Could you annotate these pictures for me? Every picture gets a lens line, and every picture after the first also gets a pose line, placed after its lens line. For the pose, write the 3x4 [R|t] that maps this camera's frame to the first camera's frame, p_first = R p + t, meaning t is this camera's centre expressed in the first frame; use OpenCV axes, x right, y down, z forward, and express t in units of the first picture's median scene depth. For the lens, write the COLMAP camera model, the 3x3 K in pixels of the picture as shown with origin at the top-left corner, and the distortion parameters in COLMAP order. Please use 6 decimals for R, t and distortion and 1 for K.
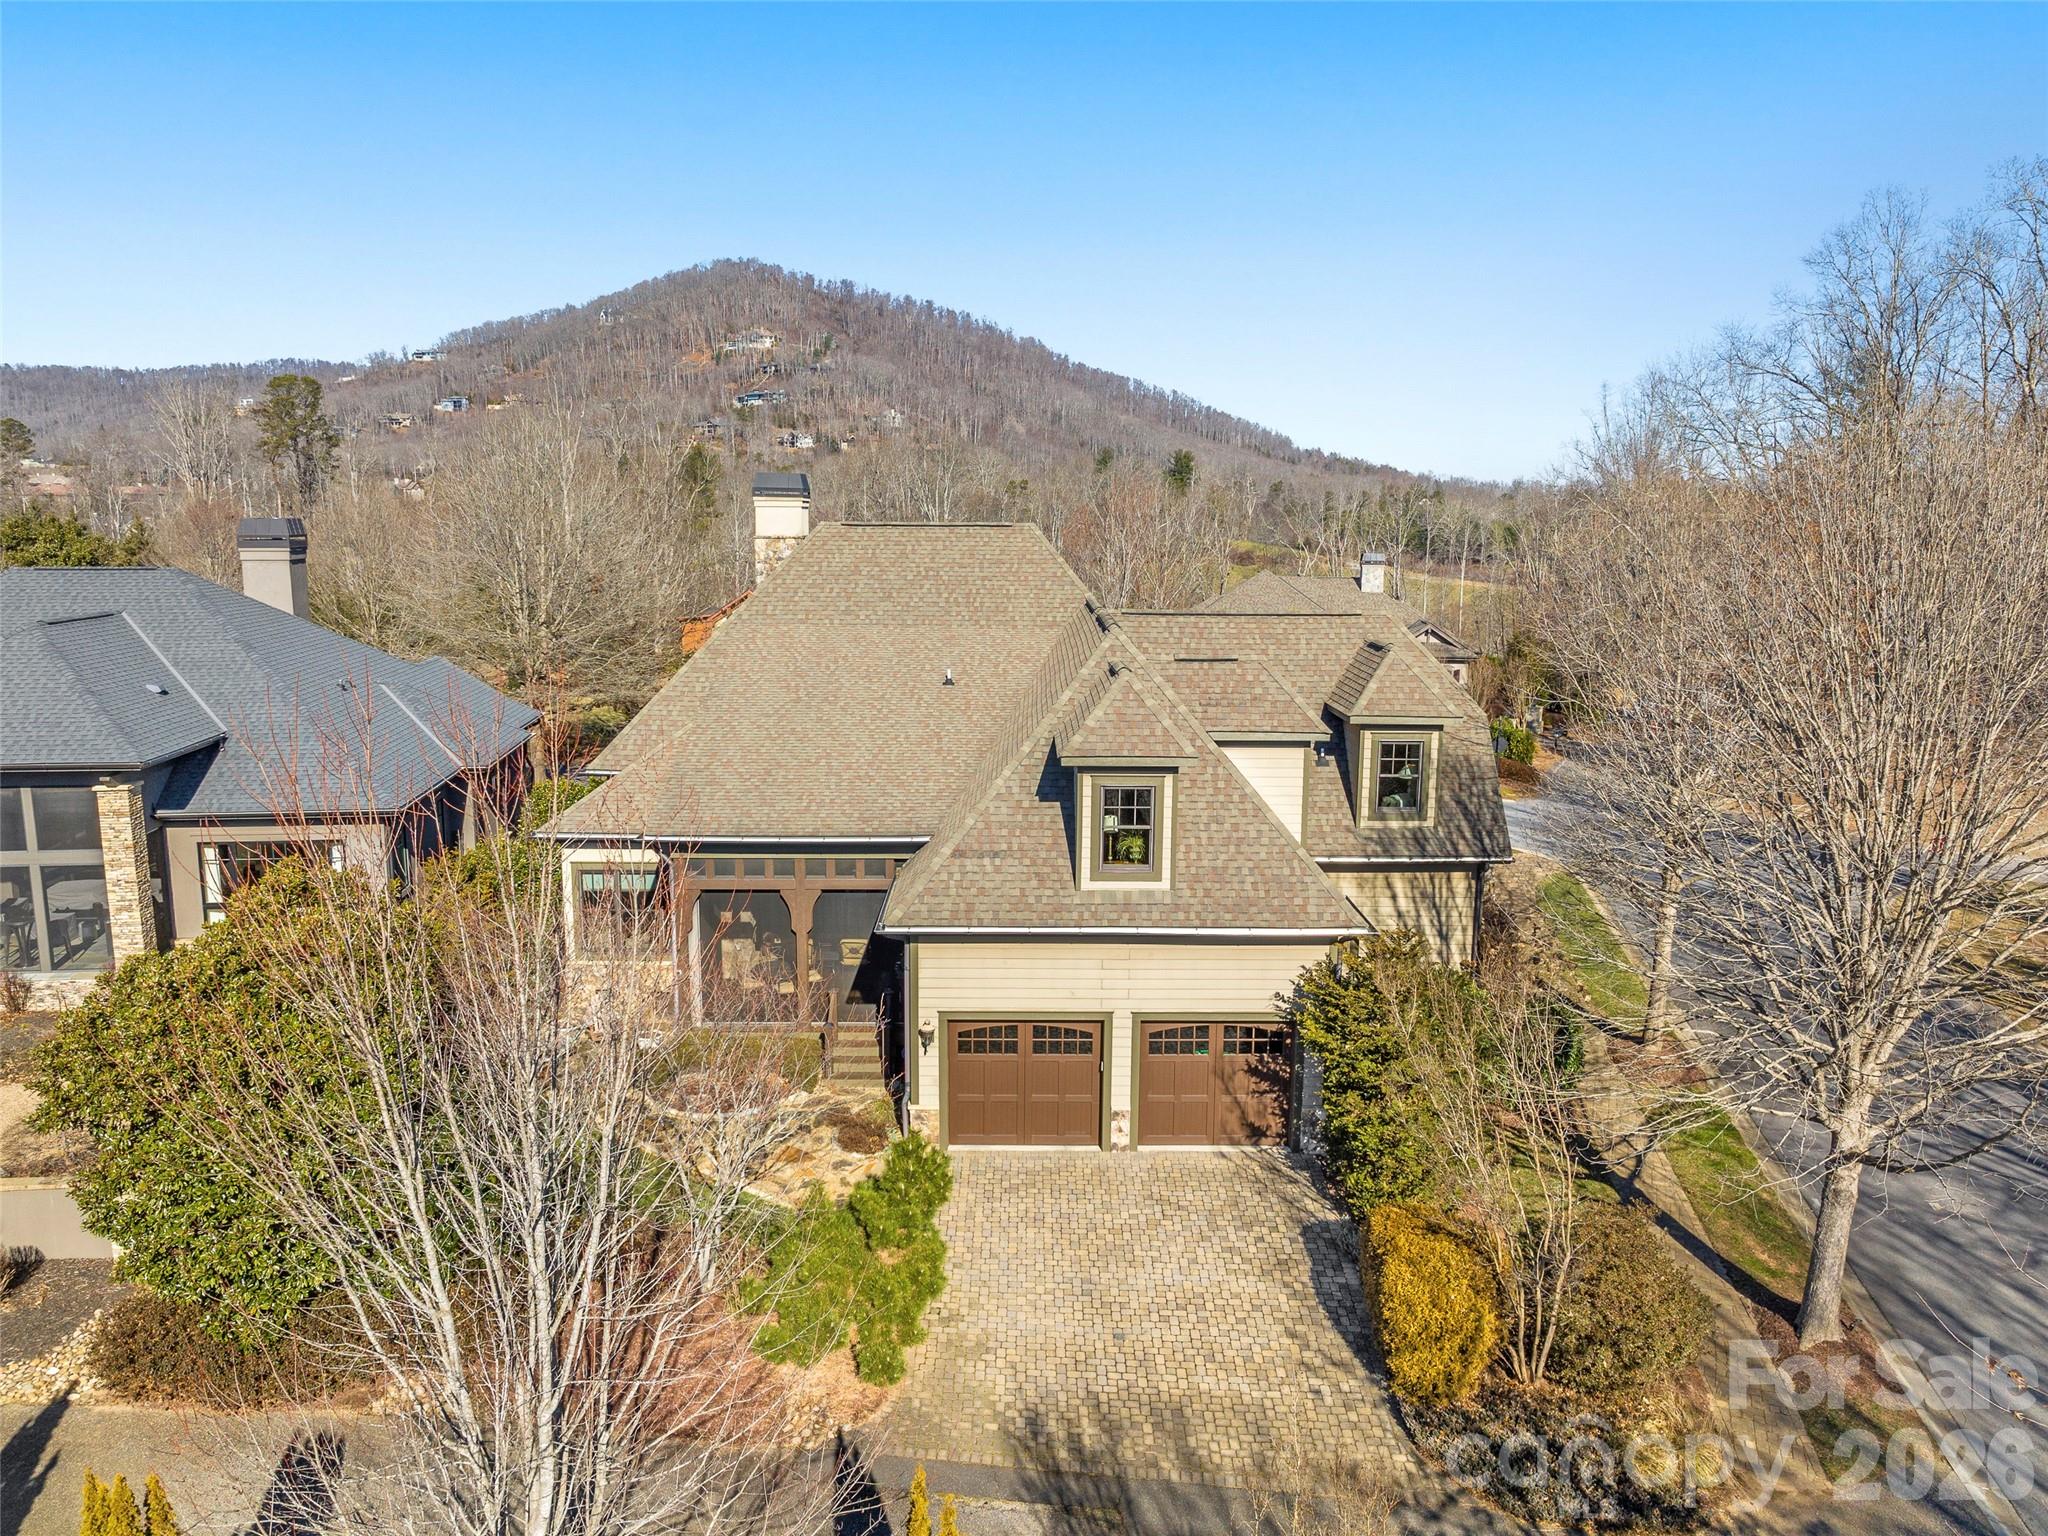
lens RADIAL K [[1457.2, 0, 1024.0], [0, 1457.2, 768.0], [0, 0, 1]] dist [-0.006565, -0.026042]
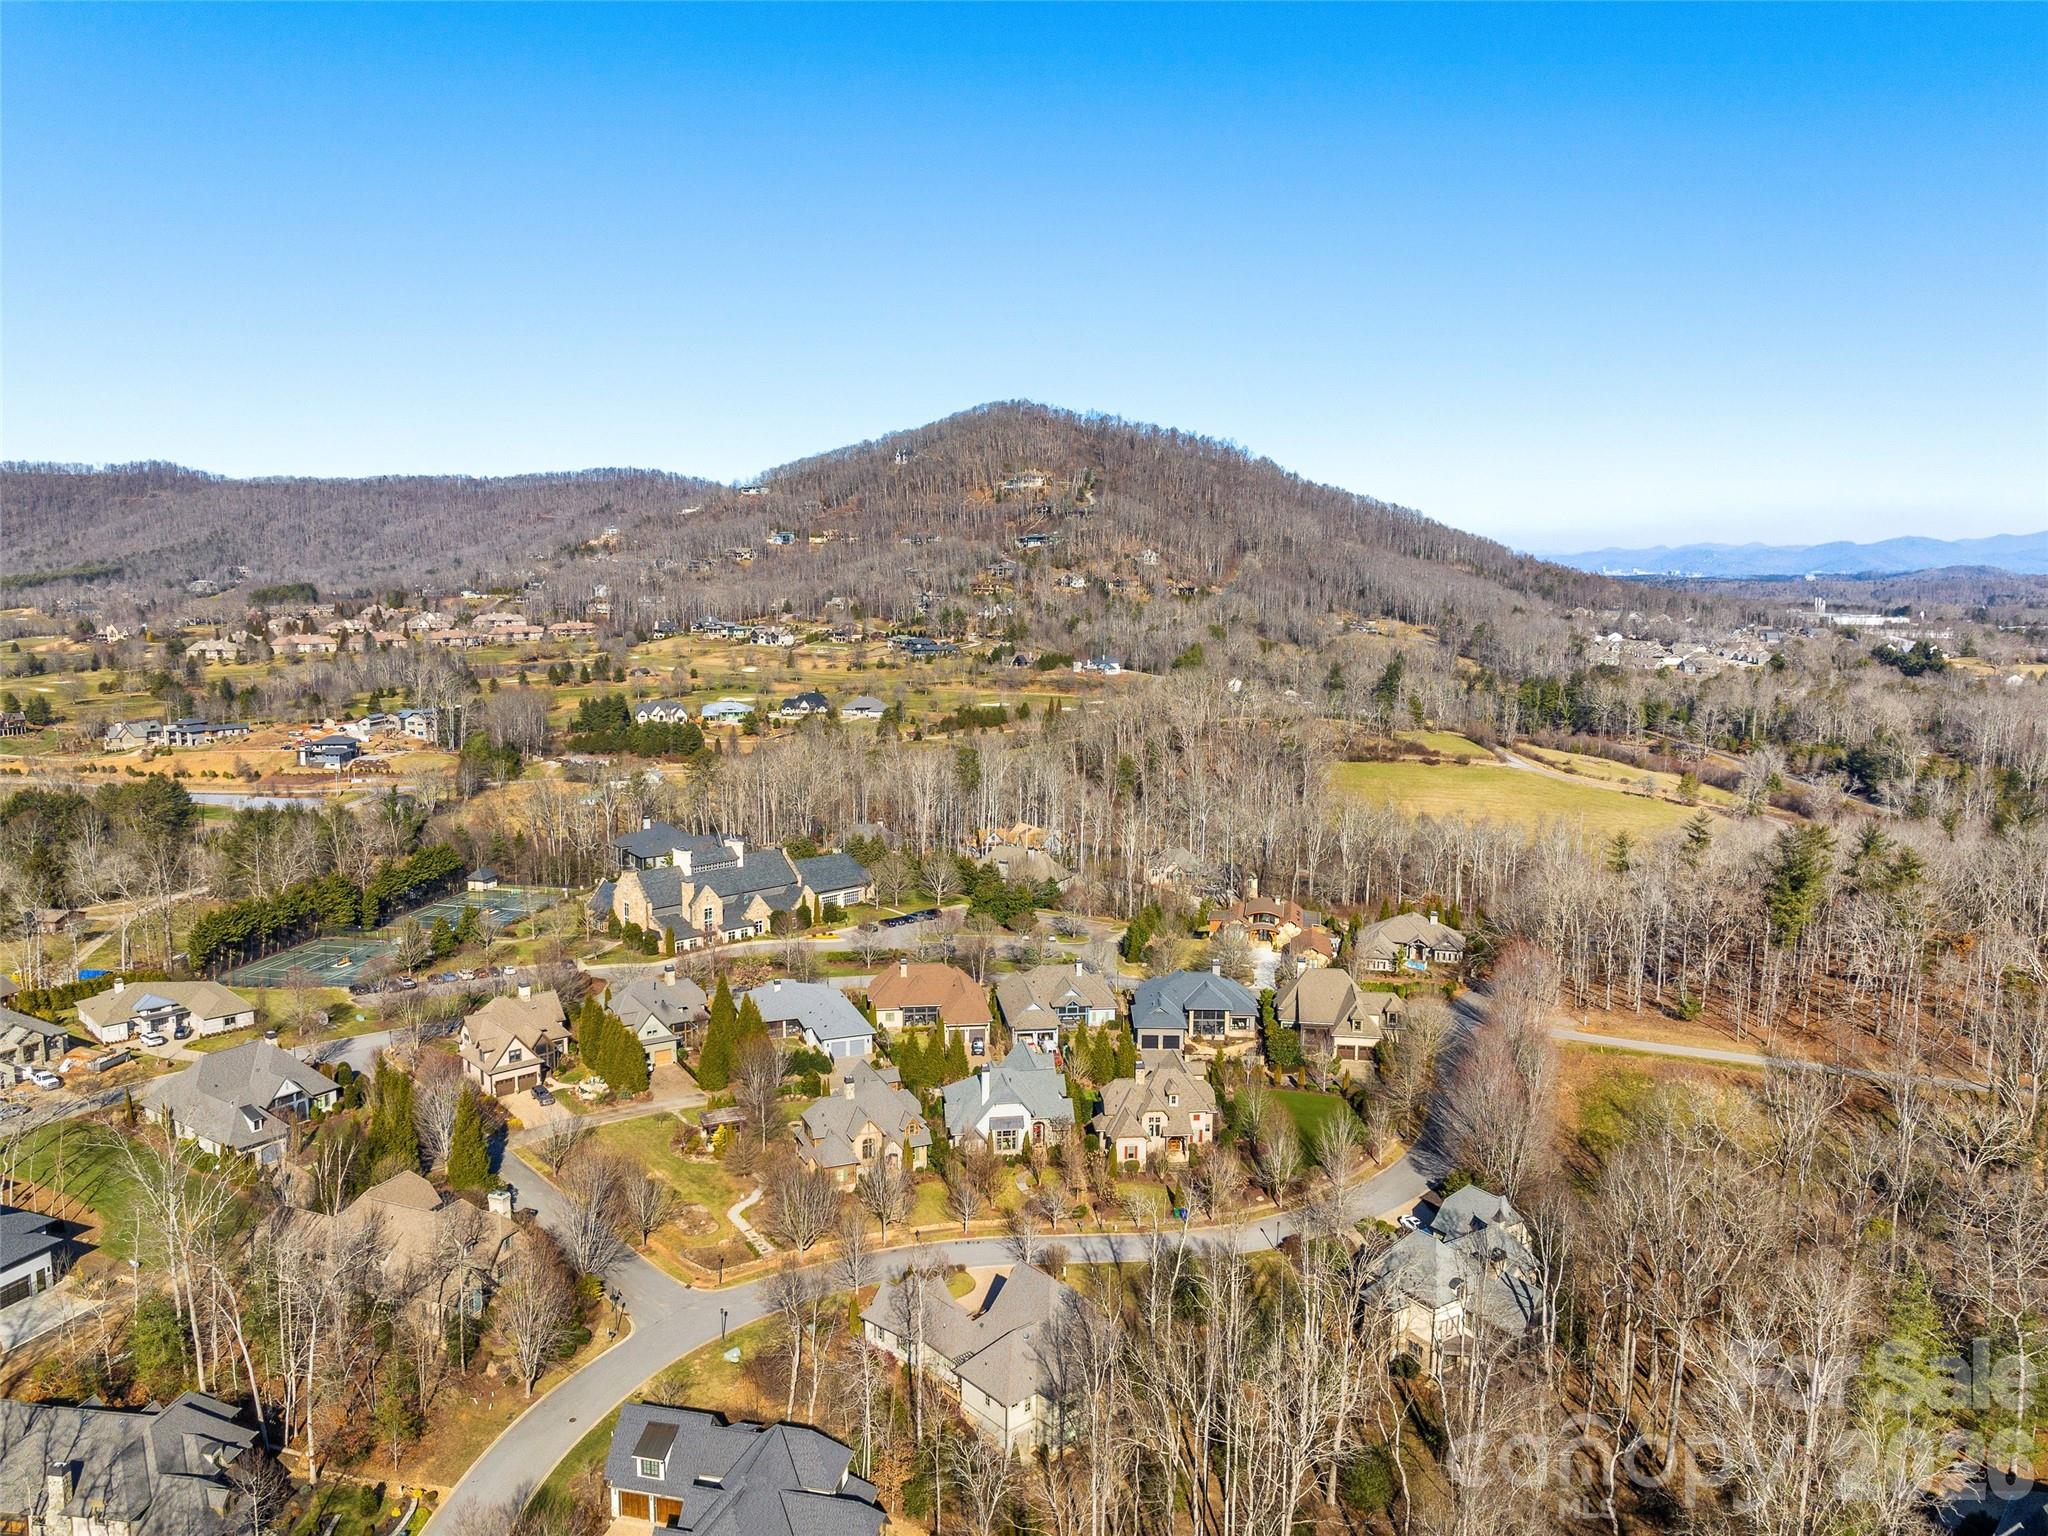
lens RADIAL K [[1430.0, 0, 1064.7], [0, 1430.0, 795.7], [0, 0, 1]] dist [0.004988, -0.136313]
pose [[0.992376, 0.025031, -0.120680, -0.455069], [-0.027634, 0.999419, -0.019945, -0.751595], [0.120111, 0.023128, 0.992491, -5.248284]]
